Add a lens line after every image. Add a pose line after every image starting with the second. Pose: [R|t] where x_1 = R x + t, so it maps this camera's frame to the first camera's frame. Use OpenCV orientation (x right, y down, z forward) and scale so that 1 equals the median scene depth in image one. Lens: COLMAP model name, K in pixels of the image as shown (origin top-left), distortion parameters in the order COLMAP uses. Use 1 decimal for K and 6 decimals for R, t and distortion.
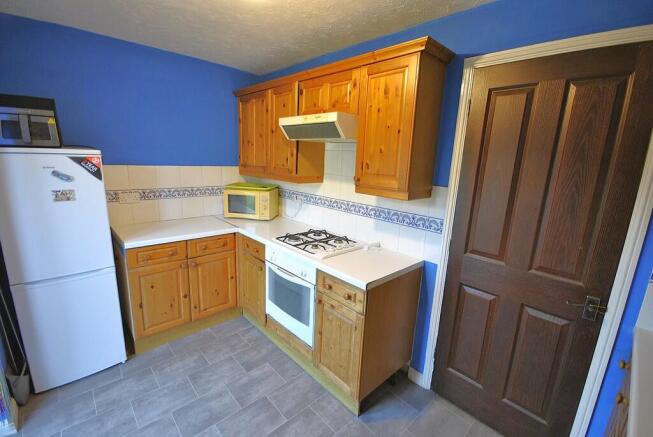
lens RADIAL K [[289.1, 0, 328.4], [0, 289.1, 217.9], [0, 0, 1]] dist [-0.003188, -0.001233]
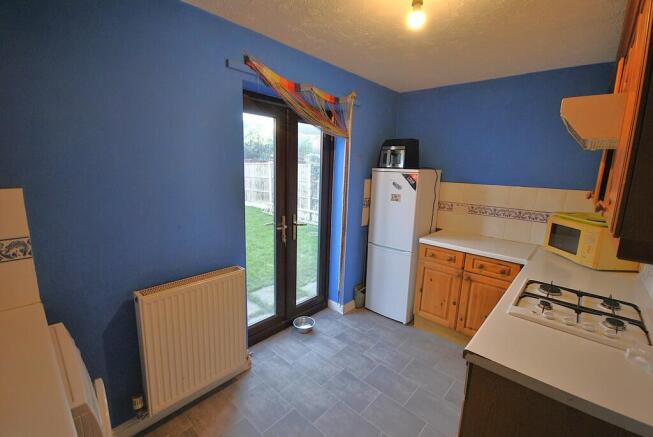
lens RADIAL K [[289.1, 0, 328.4], [0, 289.1, 217.9], [0, 0, 1]] dist [-0.003188, -0.001233]
pose [[0.086915, 0.138366, -0.986560, 0.580558], [-0.234441, 0.965336, 0.114735, -0.059082], [0.968237, 0.221318, 0.116340, 0.424435]]
